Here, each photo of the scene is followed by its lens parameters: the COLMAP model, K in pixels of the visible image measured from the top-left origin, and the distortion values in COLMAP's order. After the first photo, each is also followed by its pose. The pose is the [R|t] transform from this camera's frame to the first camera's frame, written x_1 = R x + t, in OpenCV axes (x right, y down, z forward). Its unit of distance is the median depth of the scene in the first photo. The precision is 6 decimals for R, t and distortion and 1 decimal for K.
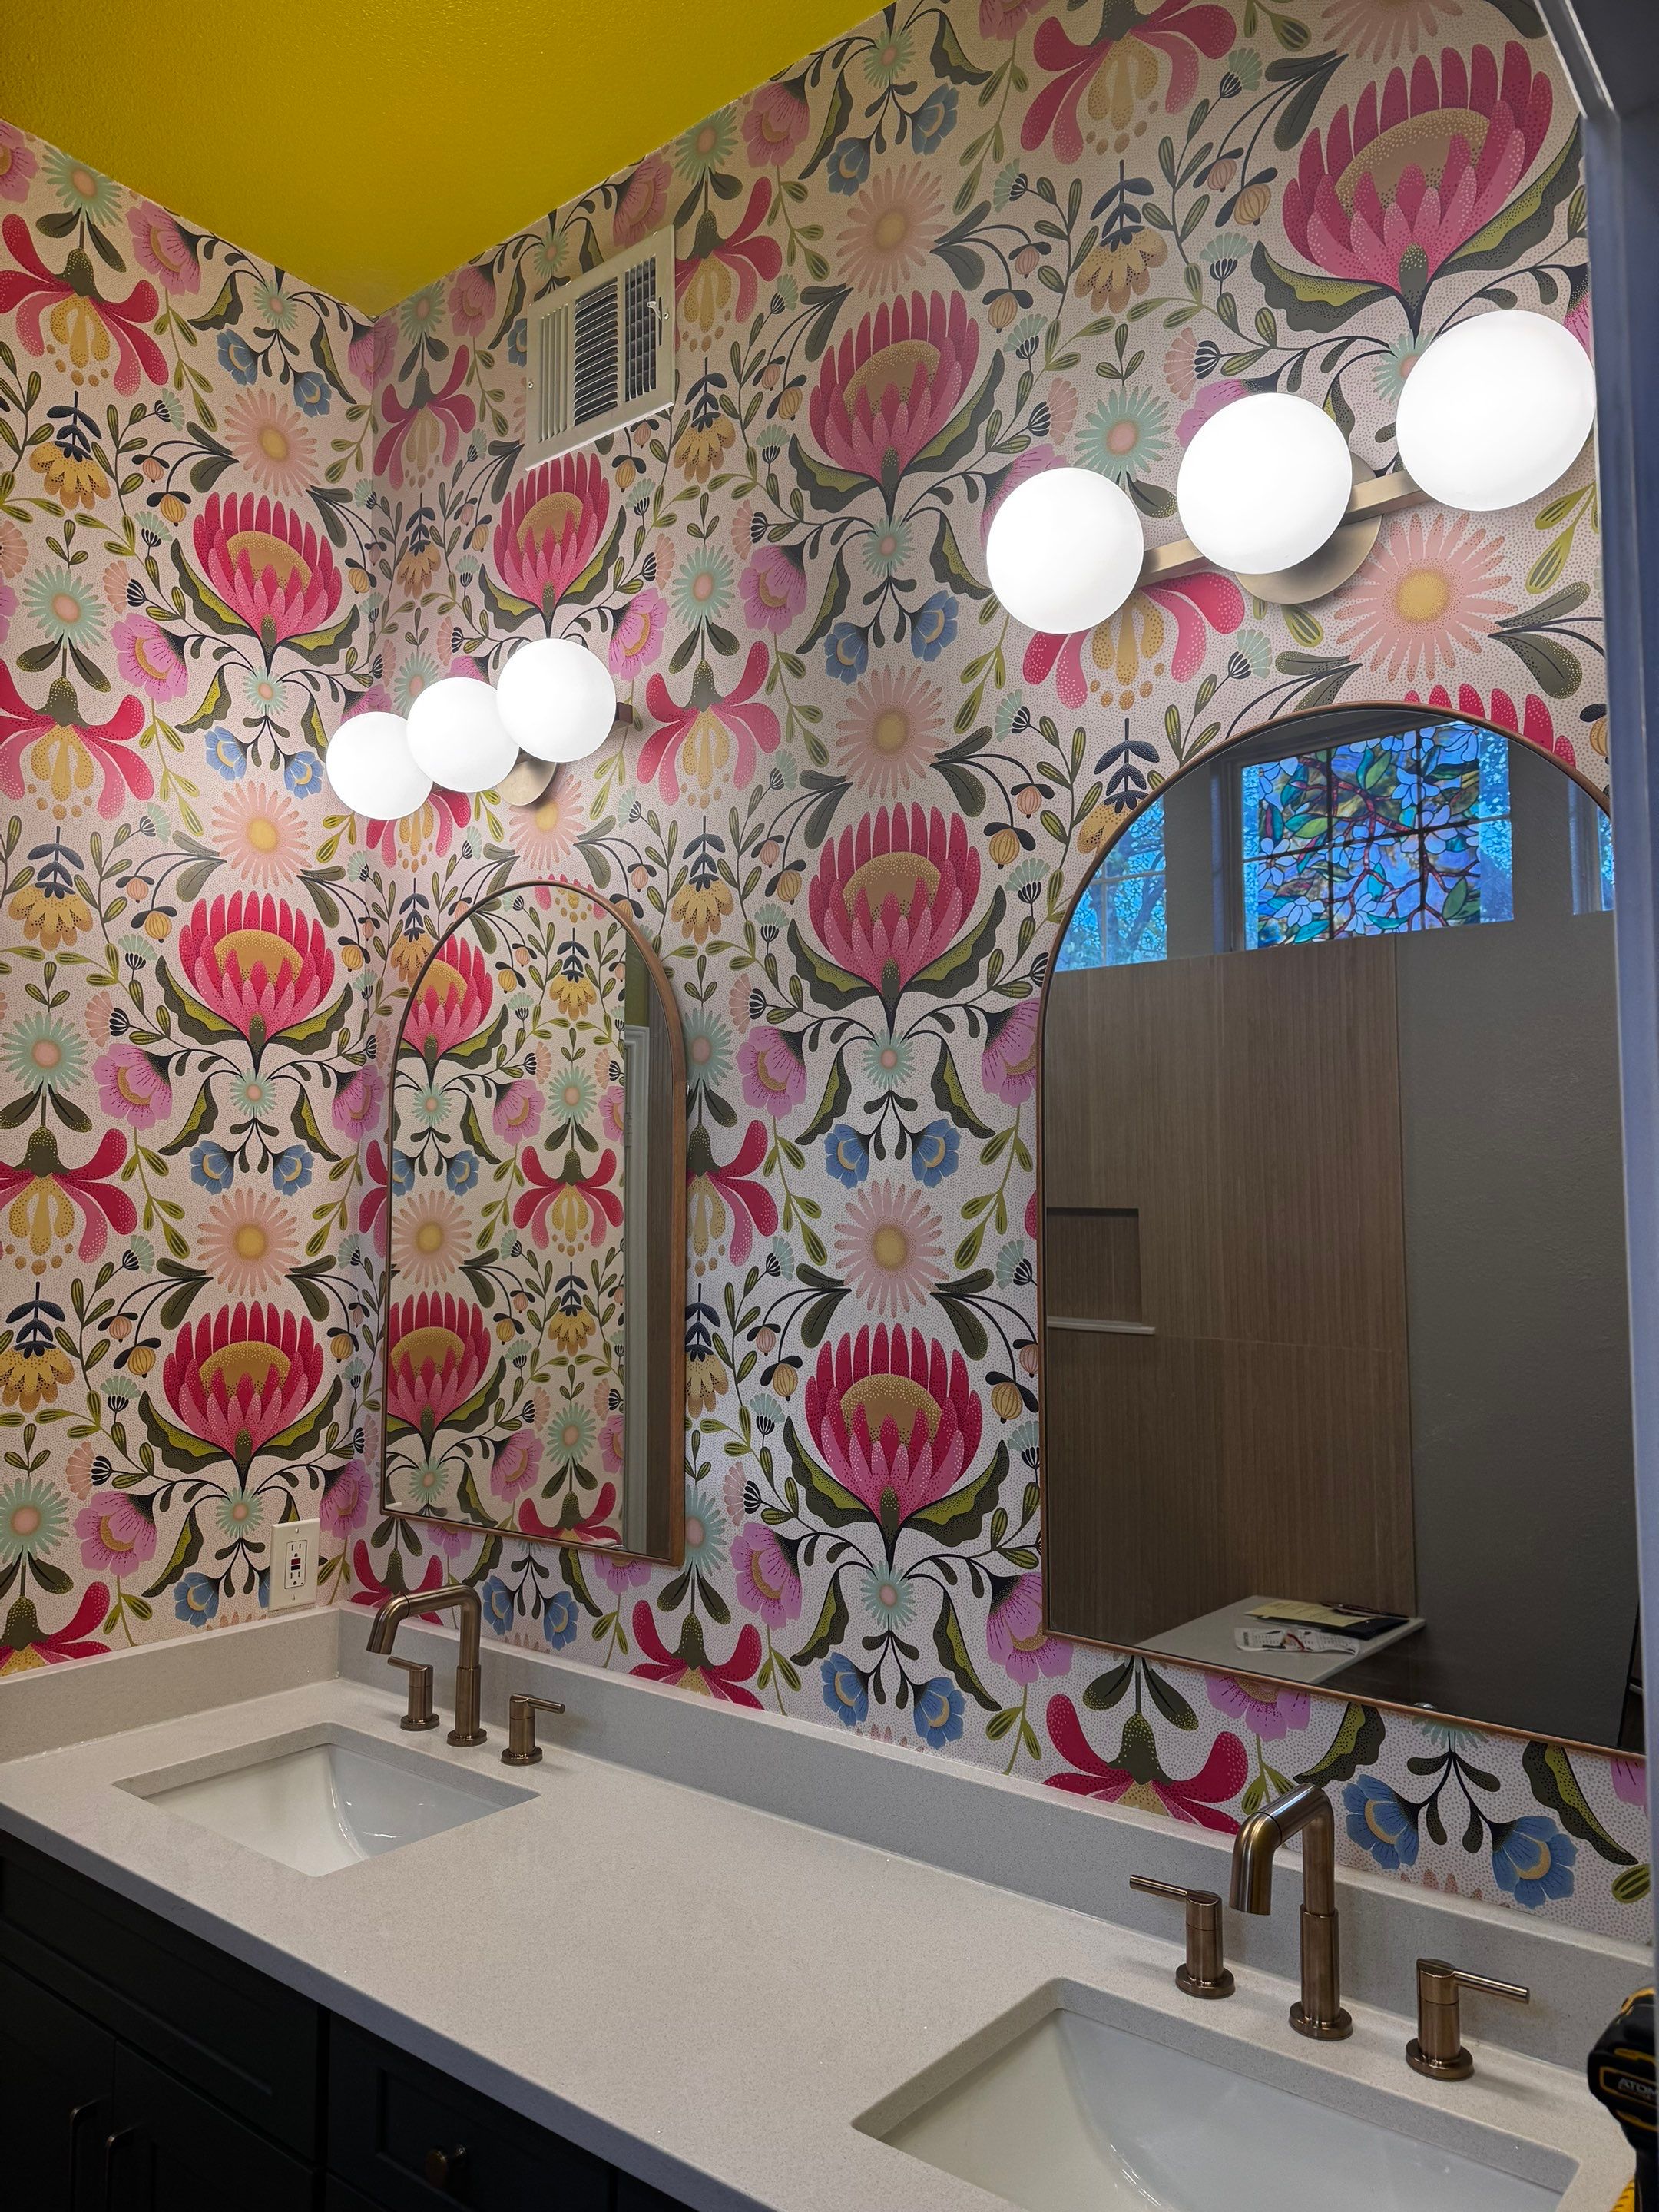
lens RADIAL K [[1556.6, 0, 829.5], [0, 1556.6, 1106.0], [0, 0, 1]] dist [0.159585, -0.296941]
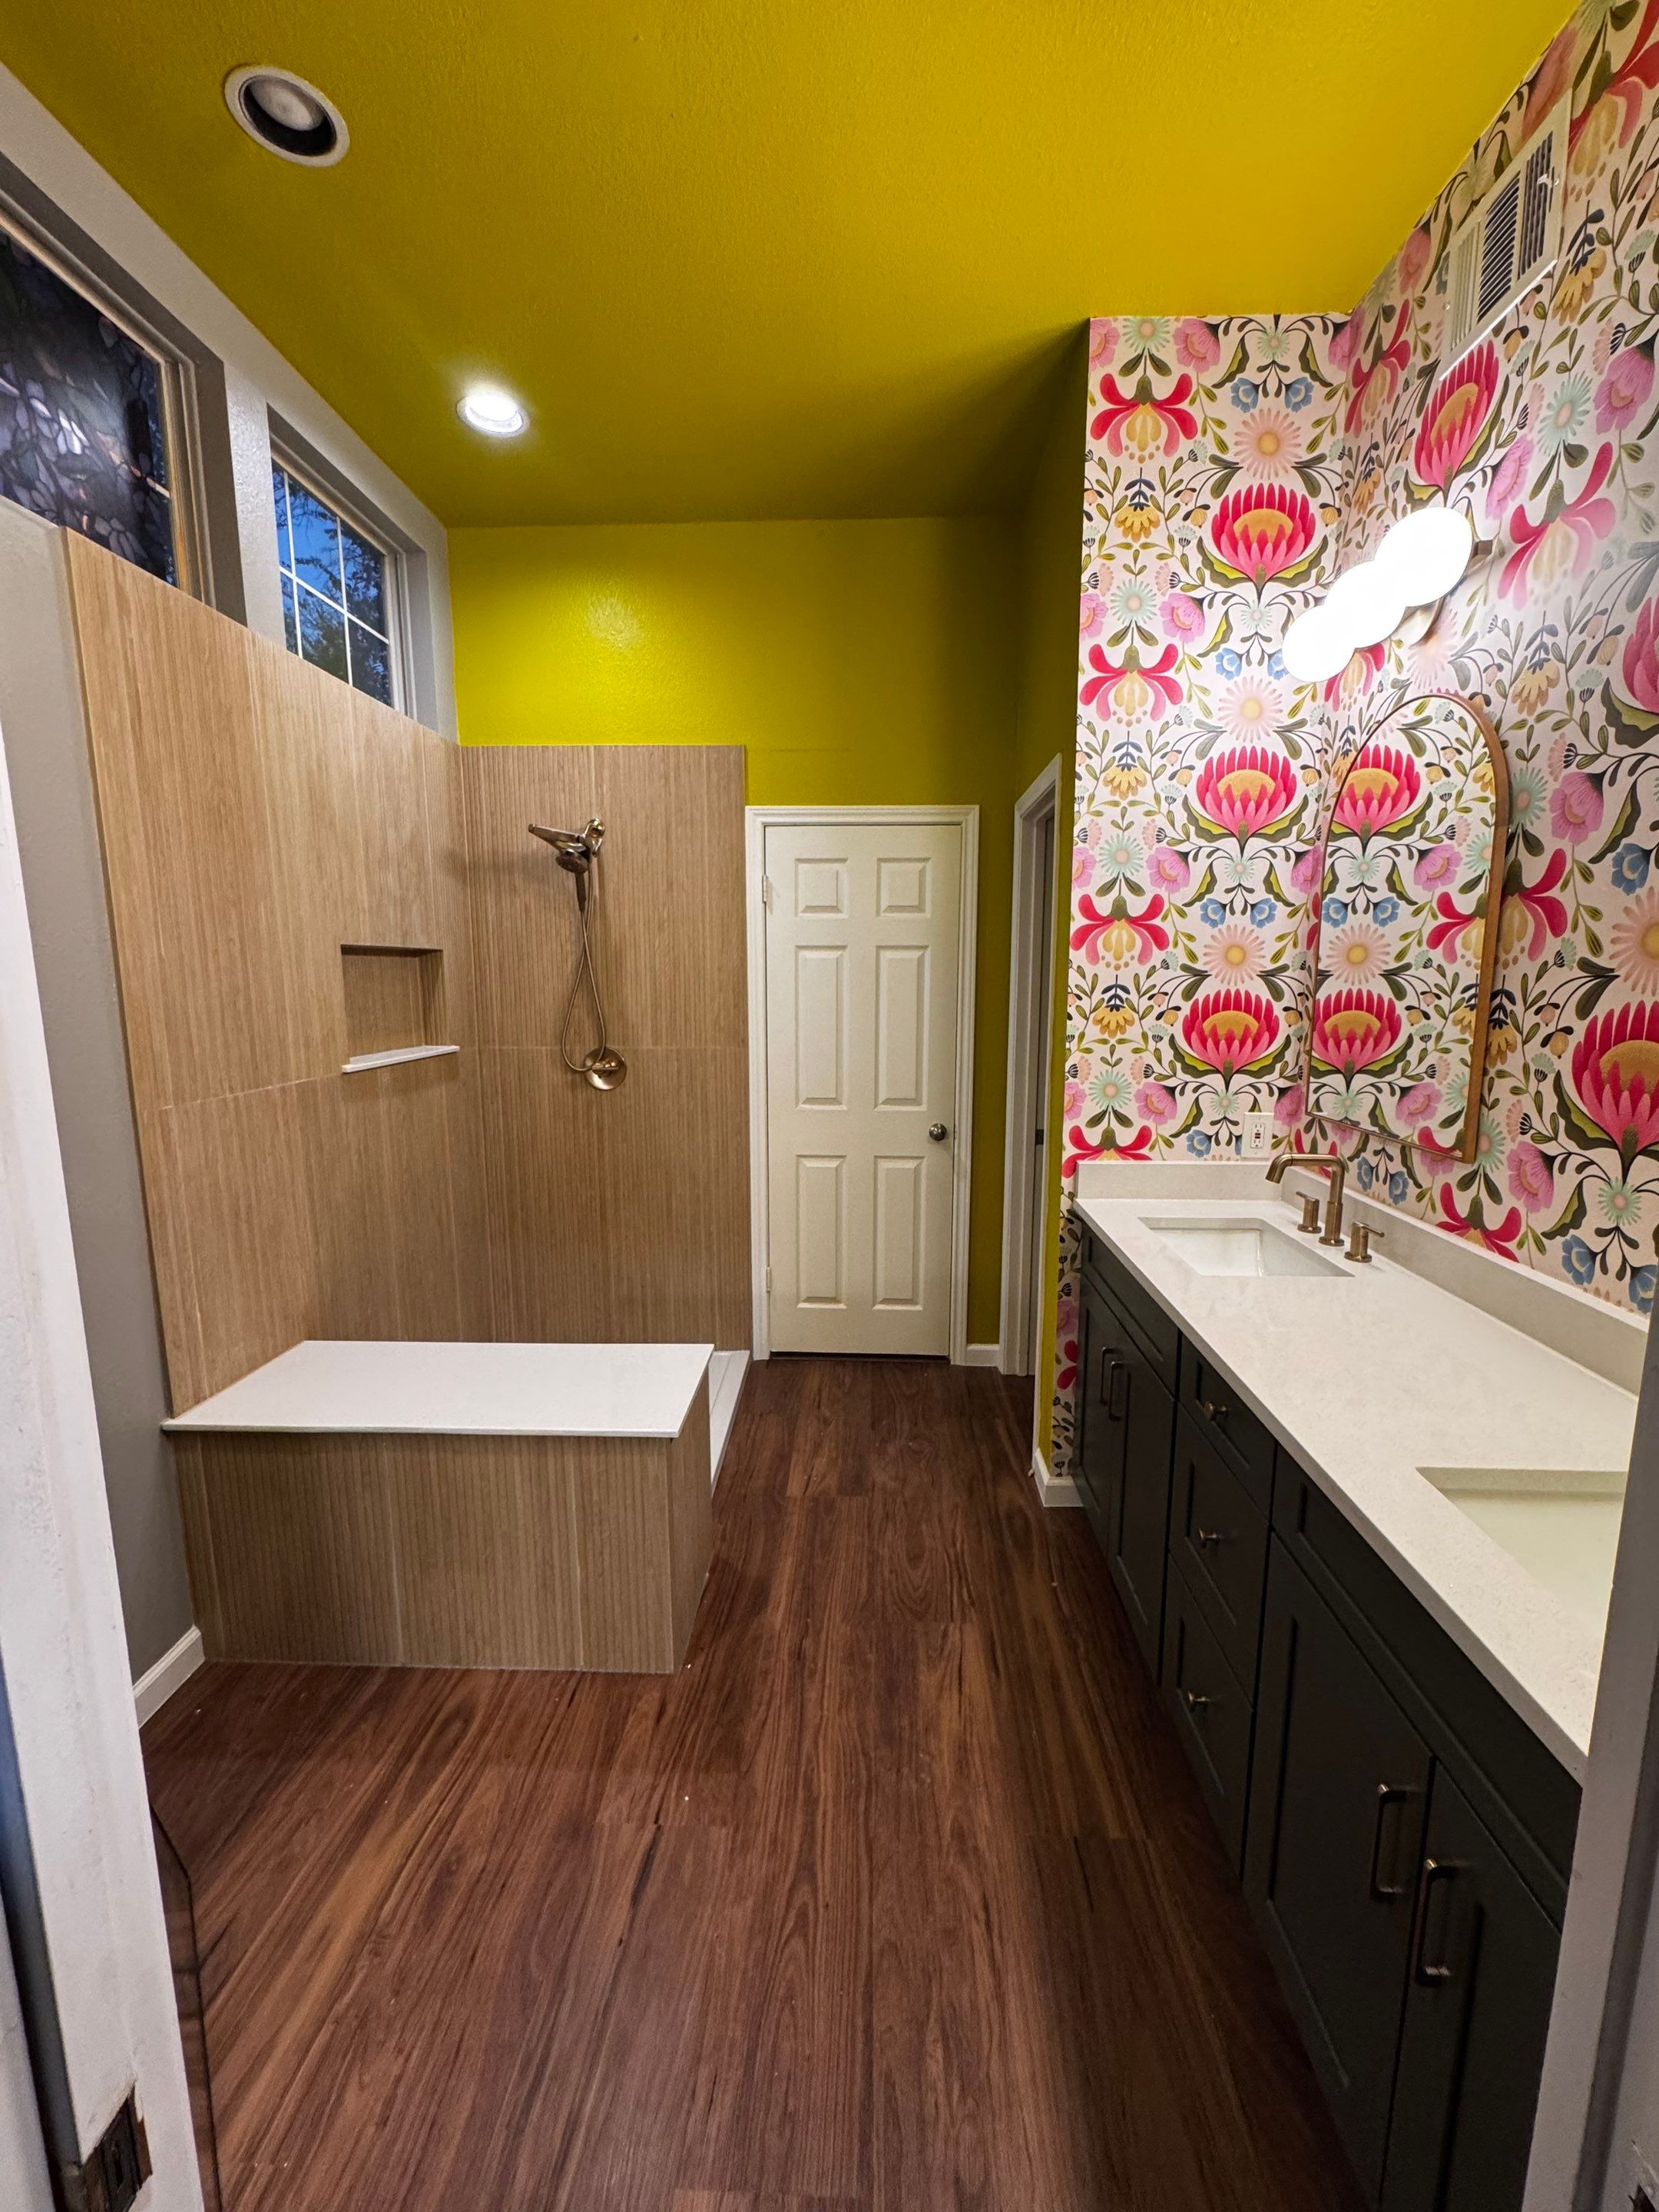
lens RADIAL K [[906.6, 0, 839.4], [0, 906.6, 1119.8], [0, 0, 1]] dist [-0.000066, 0.000402]
pose [[0.596024, 0.120613, -0.793856, 0.212170], [0.062541, 0.978678, 0.195649, 0.042135], [0.800527, -0.166260, 0.575772, 0.028775]]
